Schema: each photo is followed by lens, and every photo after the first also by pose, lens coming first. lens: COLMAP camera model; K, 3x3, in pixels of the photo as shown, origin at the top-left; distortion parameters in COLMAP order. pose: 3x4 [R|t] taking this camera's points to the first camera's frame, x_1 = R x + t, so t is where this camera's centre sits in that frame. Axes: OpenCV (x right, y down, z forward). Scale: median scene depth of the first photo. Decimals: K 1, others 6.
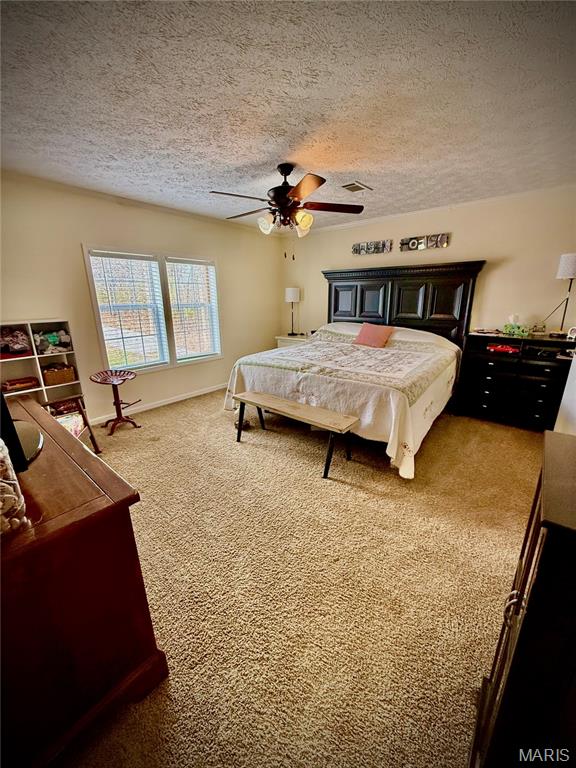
lens RADIAL K [[304.0, 0, 287.5], [0, 304.0, 378.4], [0, 0, 1]] dist [-0.002820, 0.000422]
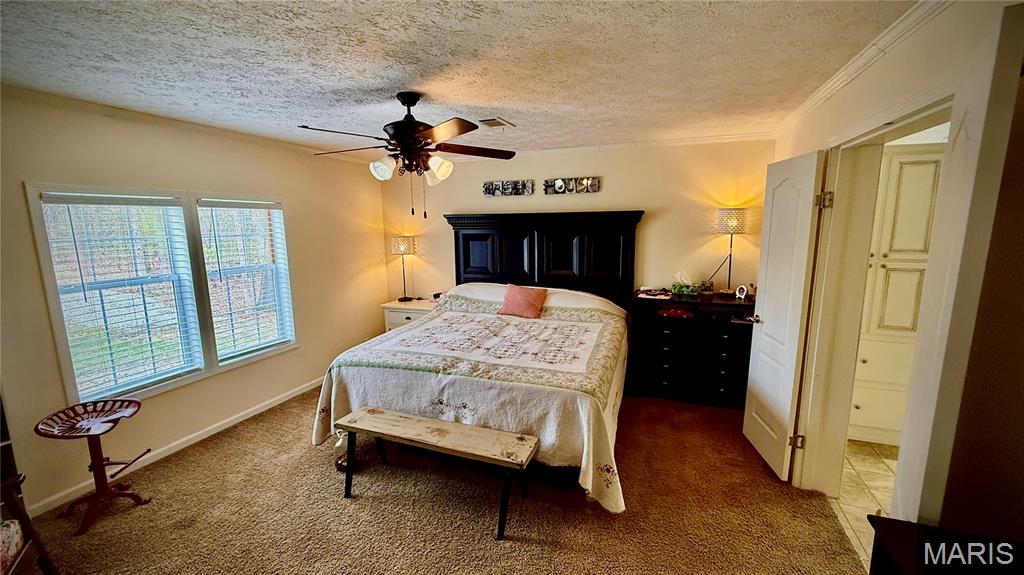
lens RADIAL K [[410.3, 0, 514.9], [0, 410.3, 287.4], [0, 0, 1]] dist [0.000392, -0.000826]
pose [[0.947665, -0.054917, 0.314507, -0.083959], [0.092500, 0.990072, -0.105839, -0.102165], [-0.305572, 0.129392, 0.943336, 0.054990]]
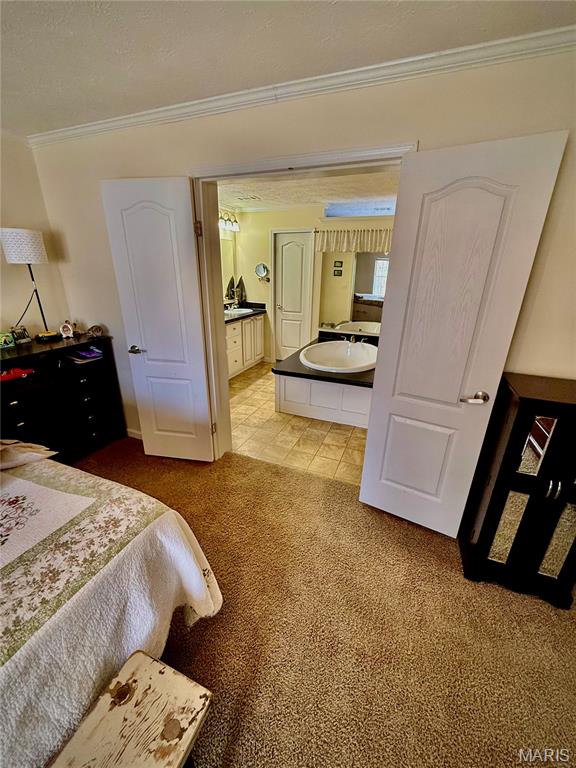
lens RADIAL K [[304.0, 0, 290.8], [0, 304.0, 381.8], [0, 0, 1]] dist [-0.002820, 0.000422]
pose [[-0.294748, -0.333608, 0.895449, -0.038755], [0.248164, 0.878203, 0.408869, -0.227149], [-0.922788, 0.342732, -0.176059, 0.655613]]
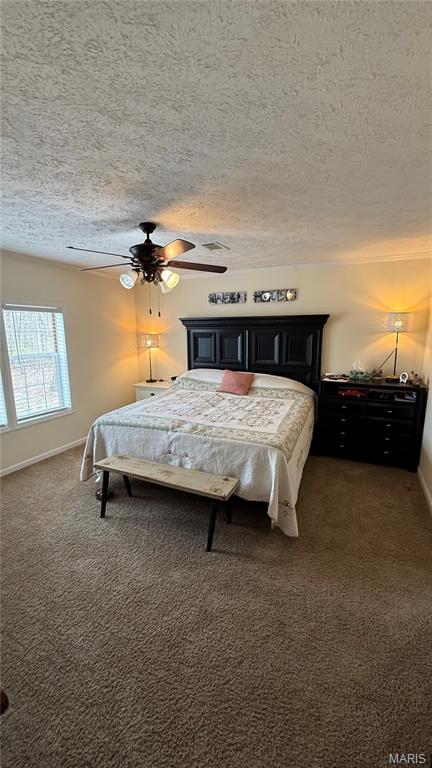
lens RADIAL K [[307.7, 0, 217.0], [0, 307.7, 383.7], [0, 0, 1]] dist [0.000392, -0.000826]
pose [[0.967447, -0.044220, 0.249179, -0.051286], [0.068504, 0.993616, -0.089640, -0.073966], [-0.243624, 0.103791, 0.964300, 0.038925]]
